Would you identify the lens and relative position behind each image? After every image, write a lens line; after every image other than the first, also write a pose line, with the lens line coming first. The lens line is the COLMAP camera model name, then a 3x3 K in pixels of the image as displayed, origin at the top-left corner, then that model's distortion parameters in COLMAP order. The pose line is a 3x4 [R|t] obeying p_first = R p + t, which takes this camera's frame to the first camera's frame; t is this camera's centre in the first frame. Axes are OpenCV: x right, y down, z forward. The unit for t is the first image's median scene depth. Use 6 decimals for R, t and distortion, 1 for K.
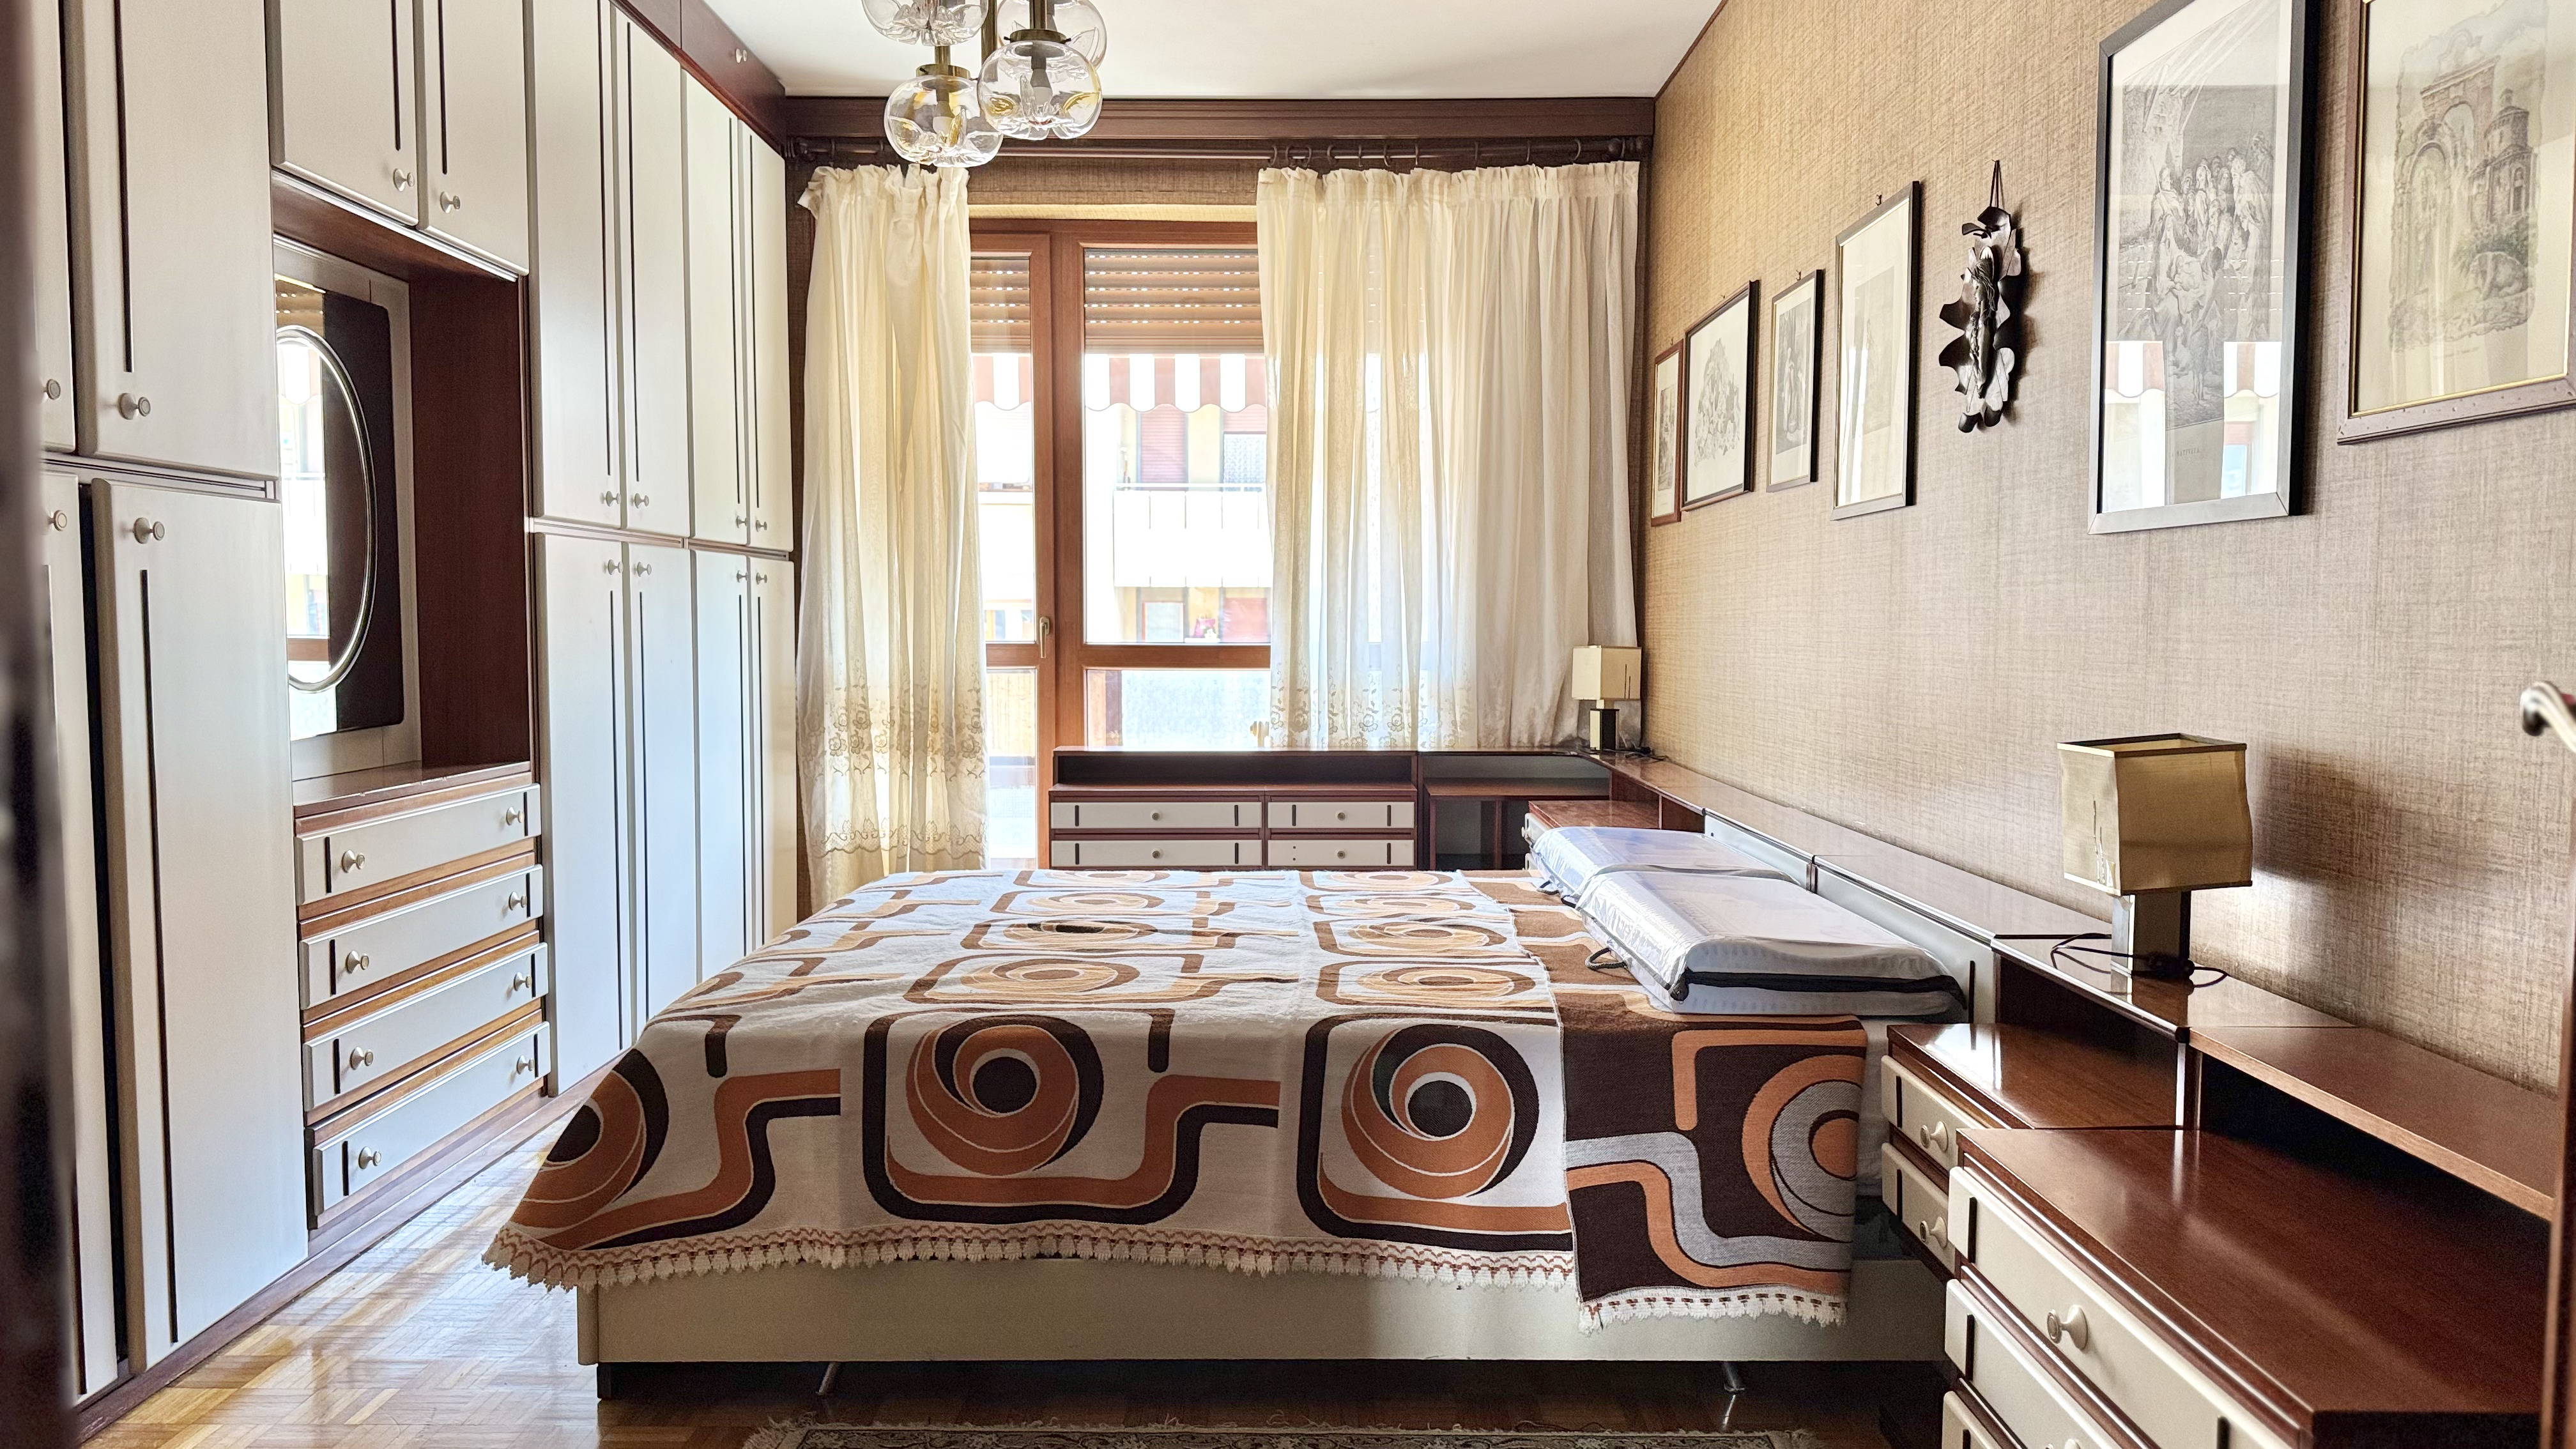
lens RADIAL K [[1813.5, 0, 1303.7], [0, 1813.5, 711.6], [0, 0, 1]] dist [0.065082, -0.051162]
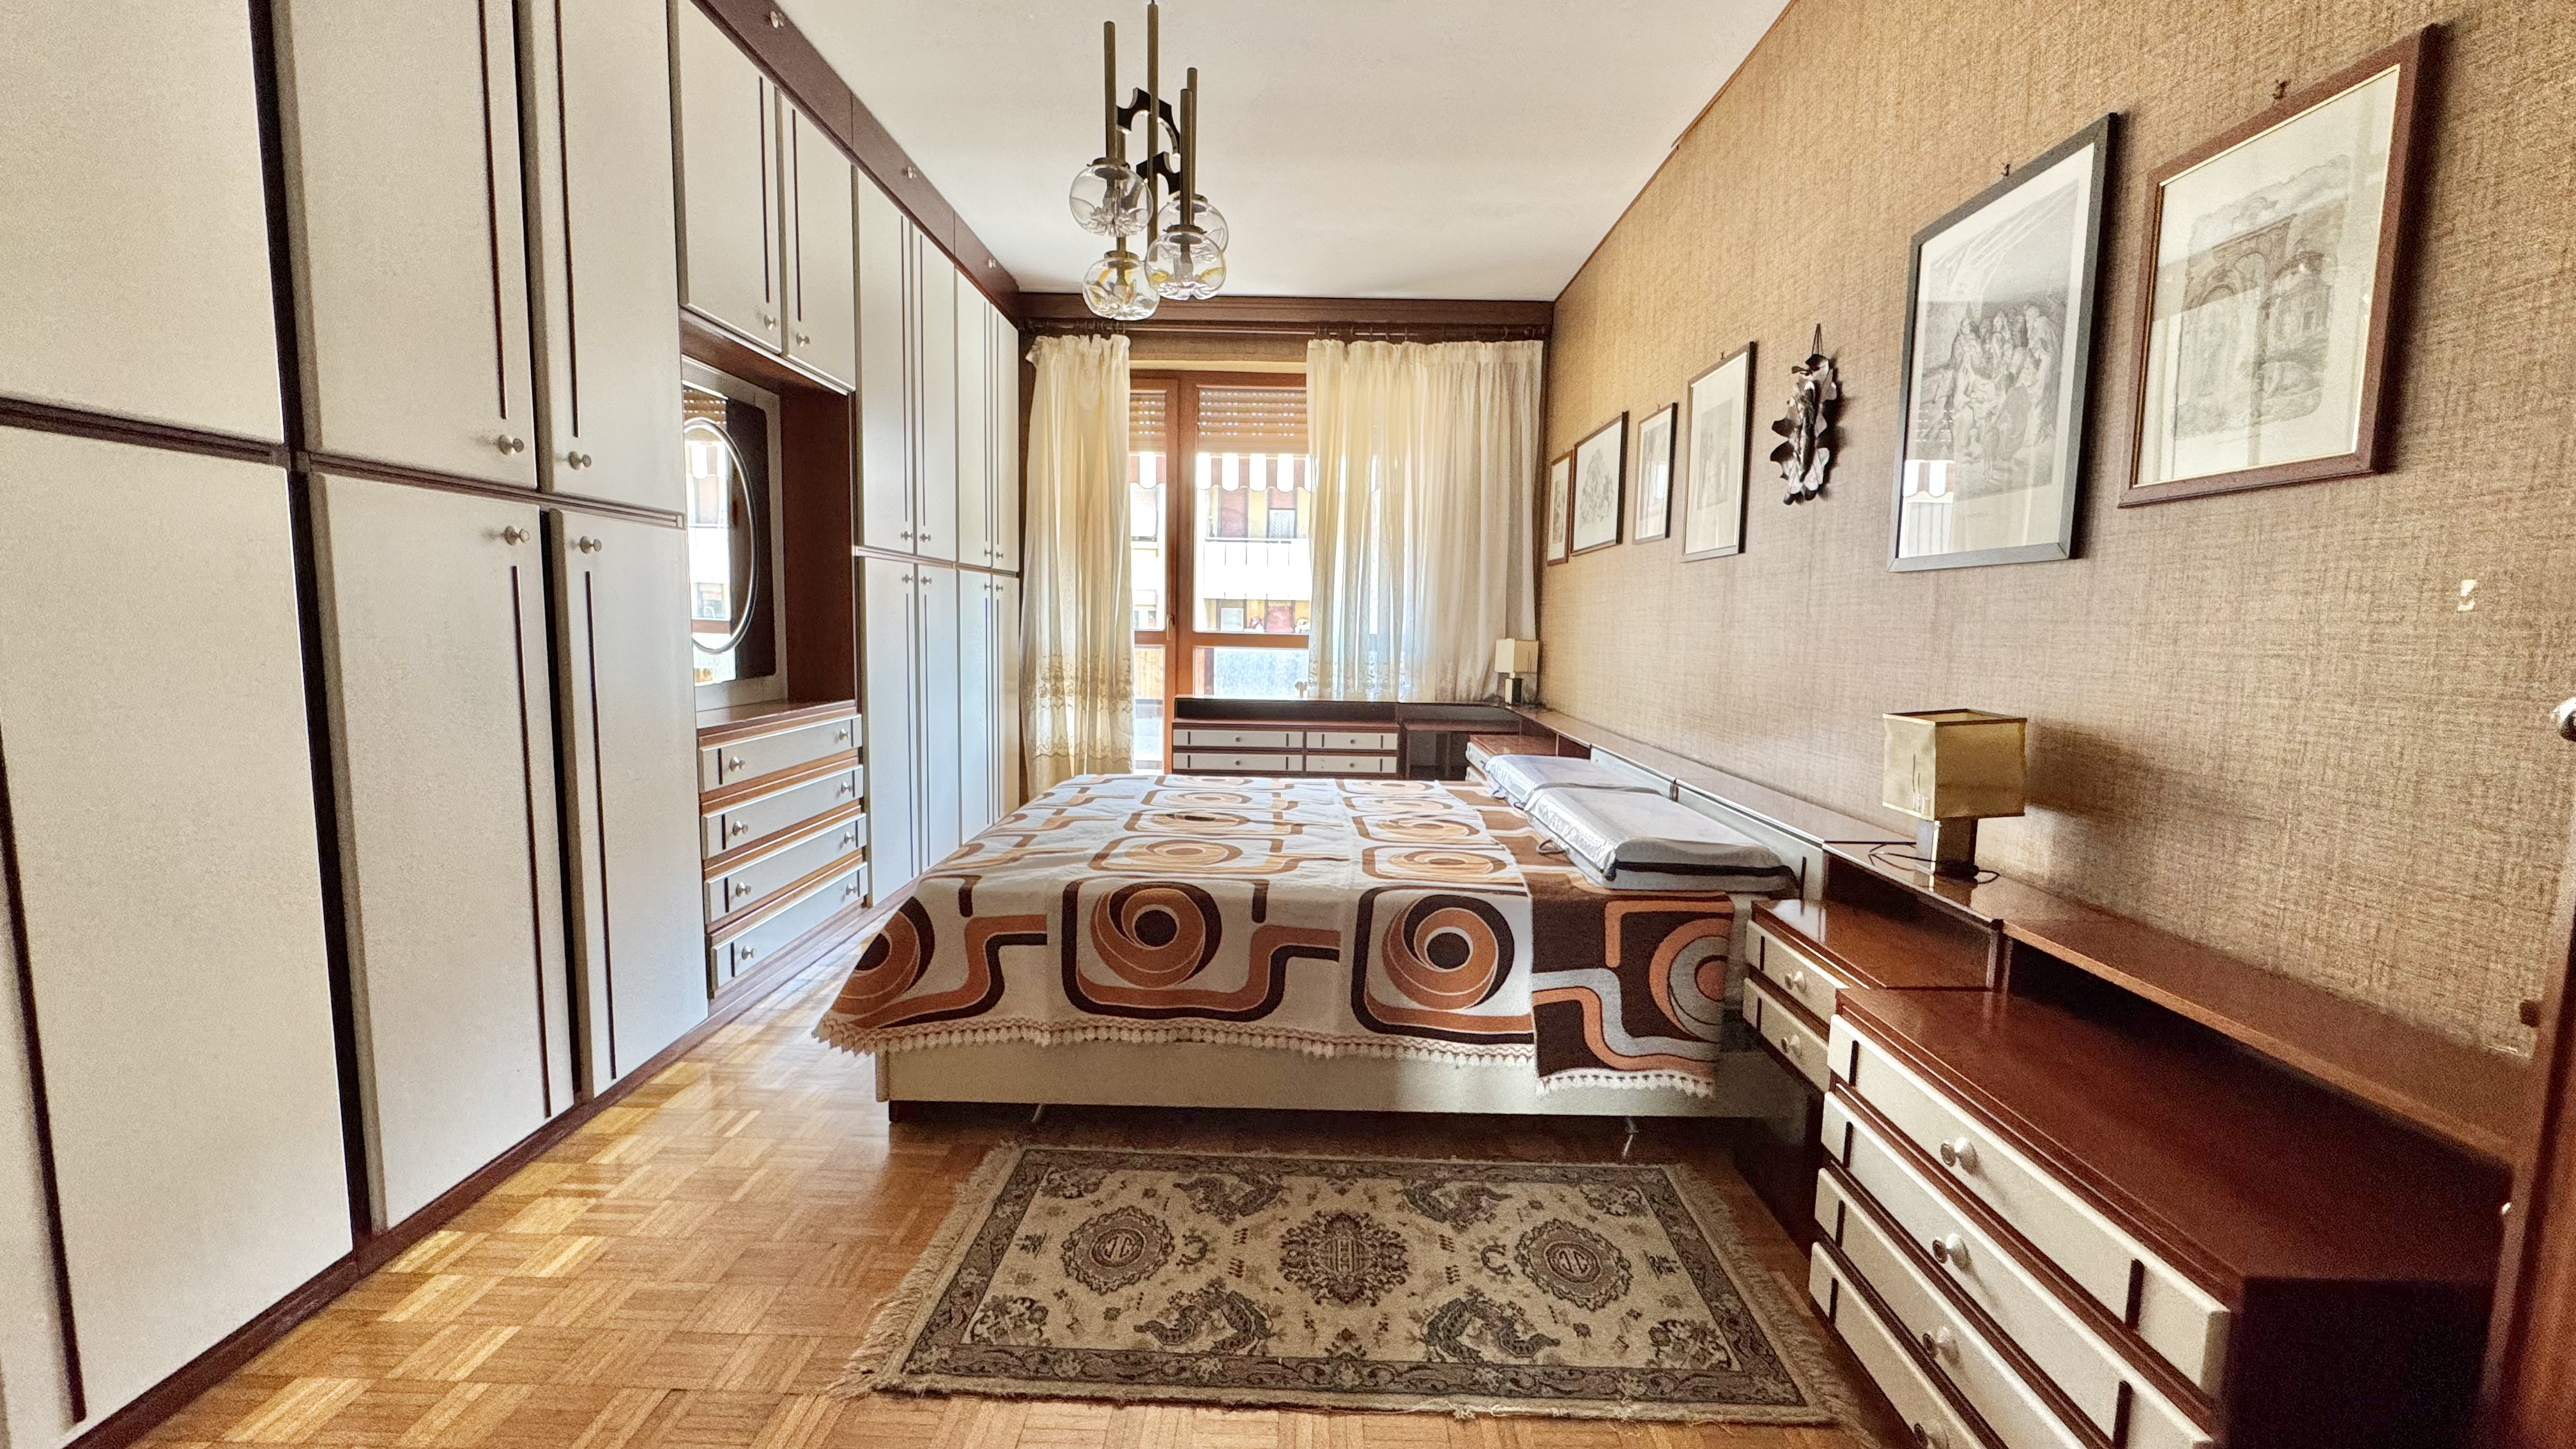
lens RADIAL K [[1040.7, 0, 1300.0], [0, 1040.7, 709.3], [0, 0, 1]] dist [0.003855, 0.000989]
pose [[0.999774, 0.019547, -0.008310, -0.035994], [-0.019247, 0.999210, 0.034767, -0.004873], [0.008983, -0.034599, 0.999361, 0.129930]]
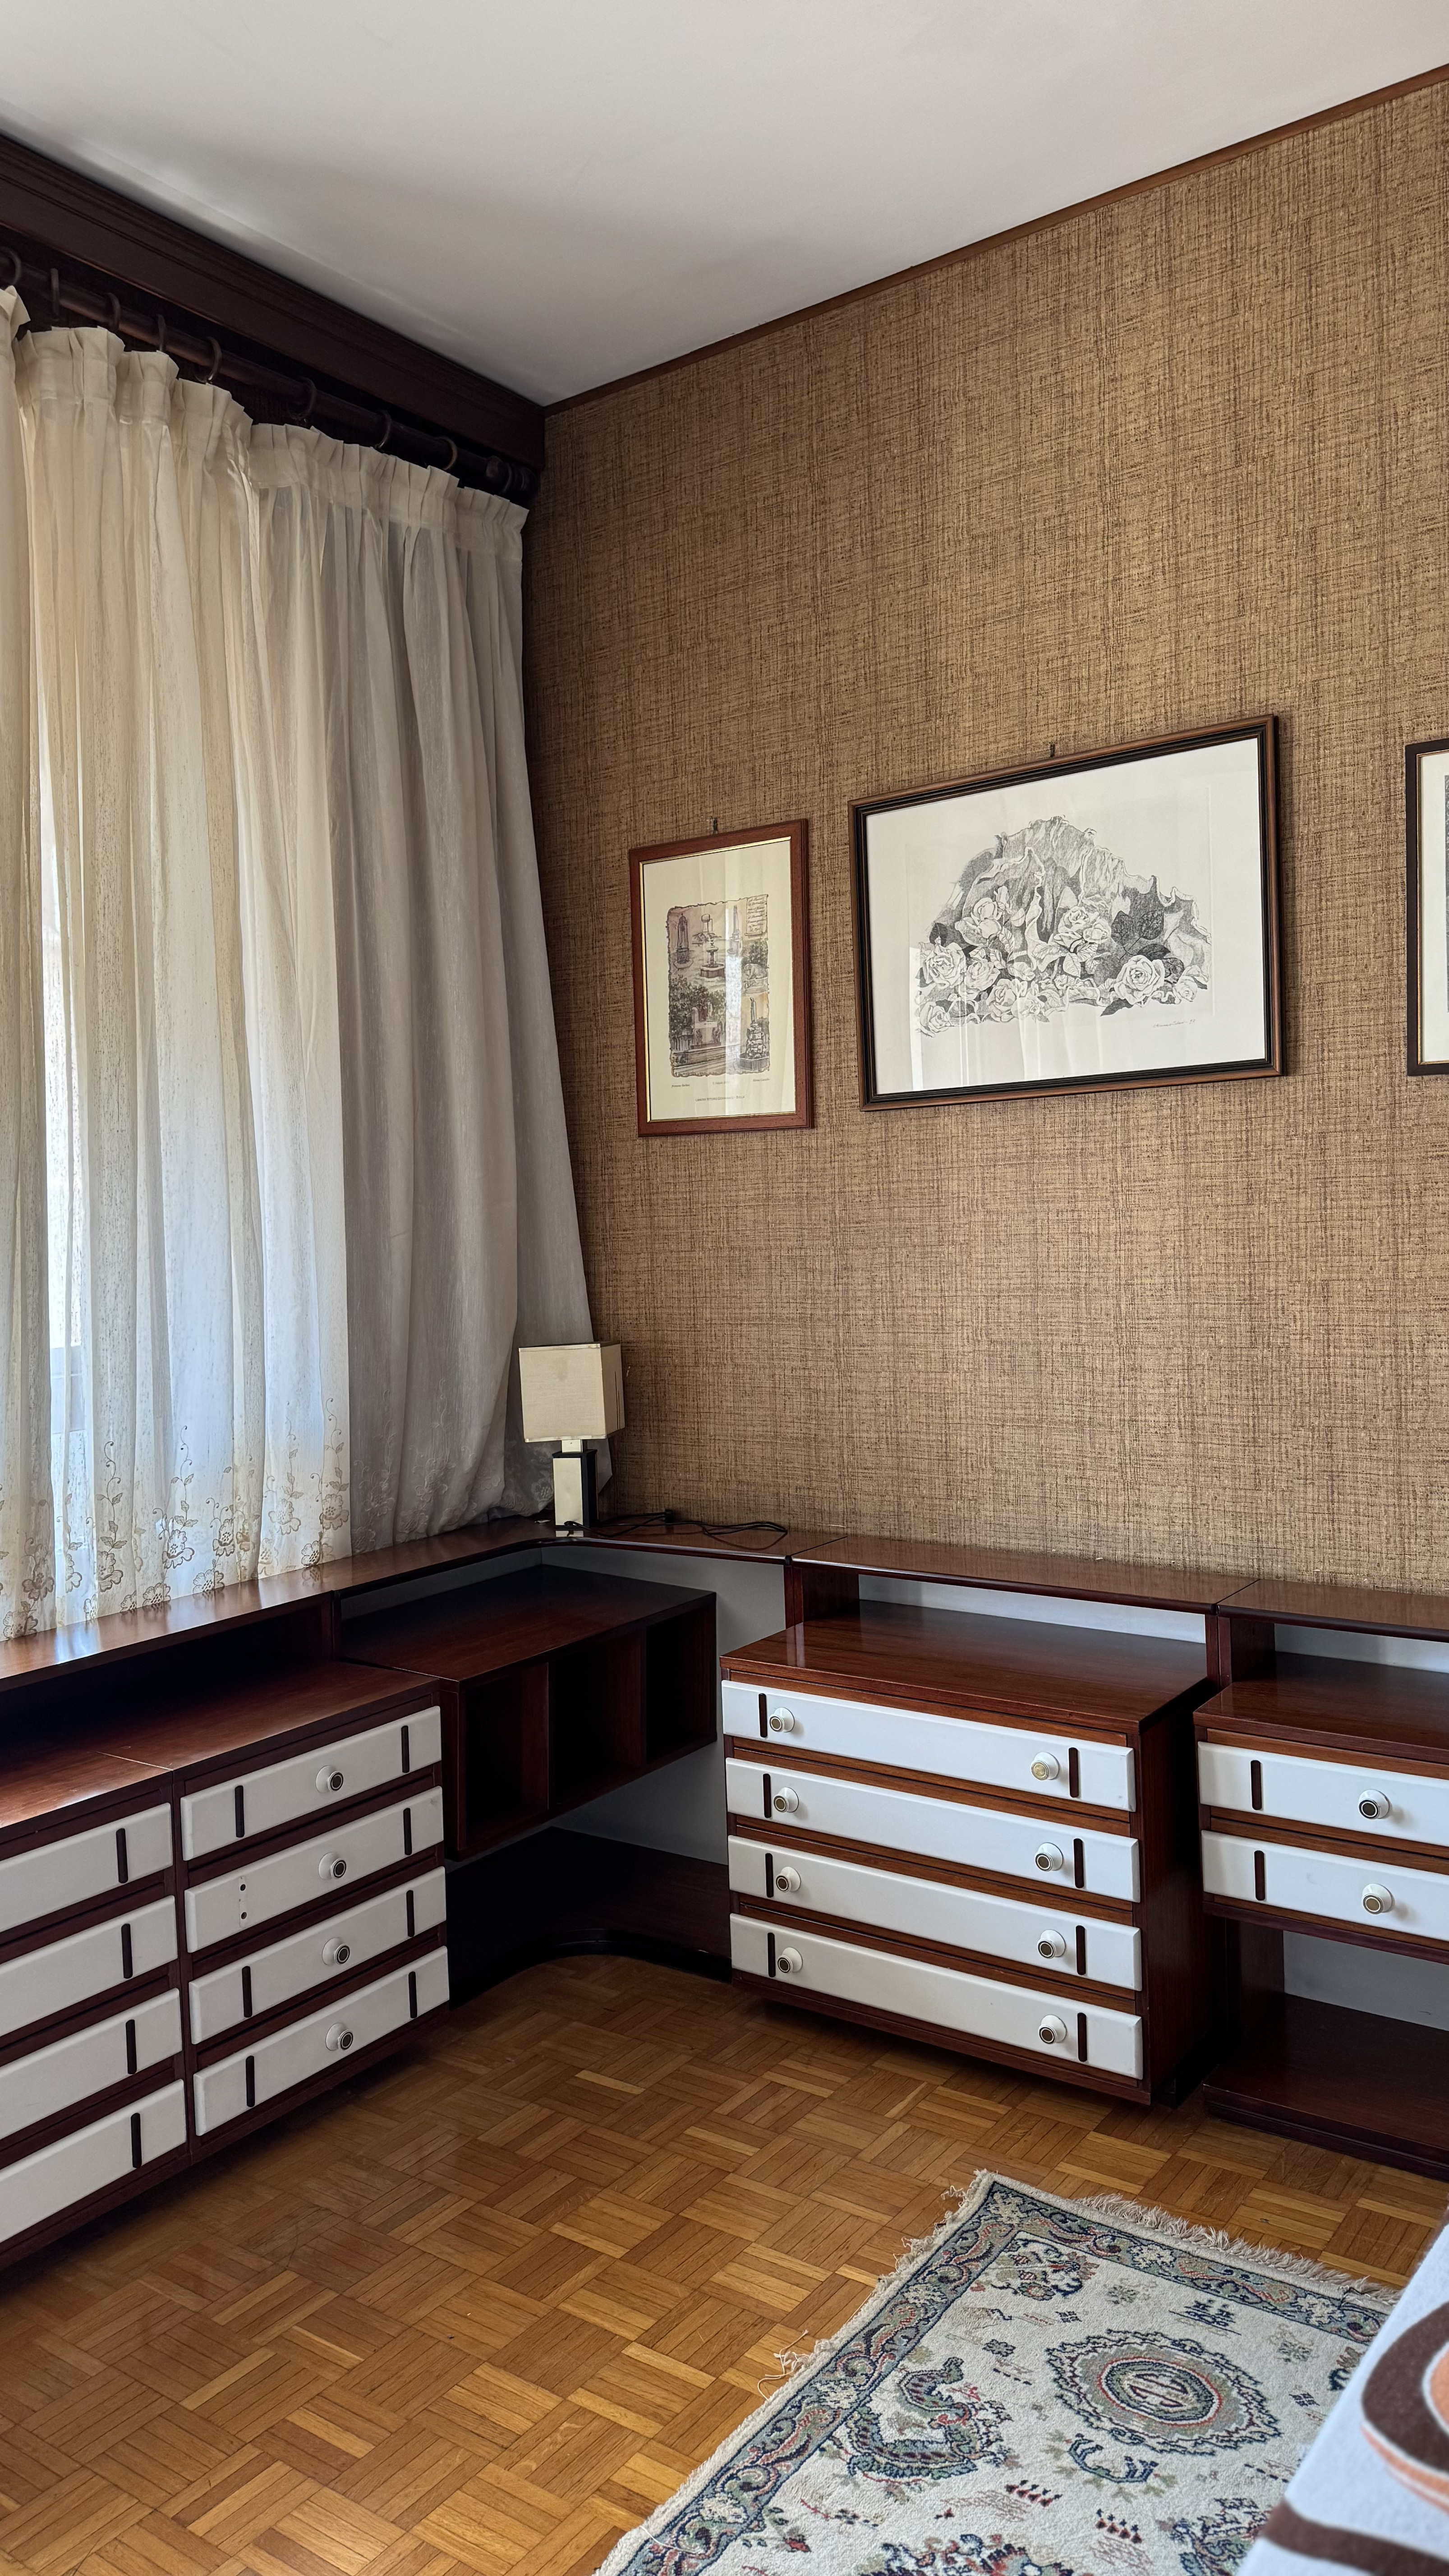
lens RADIAL K [[1813.5, 0, 726.2], [0, 1813.5, 1269.5], [0, 0, 1]] dist [0.065082, -0.051162]
pose [[0.592783, -0.057923, 0.803276, -0.523341], [0.078497, 0.996817, 0.013952, -0.125535], [-0.801527, 0.054784, 0.595443, 1.233215]]
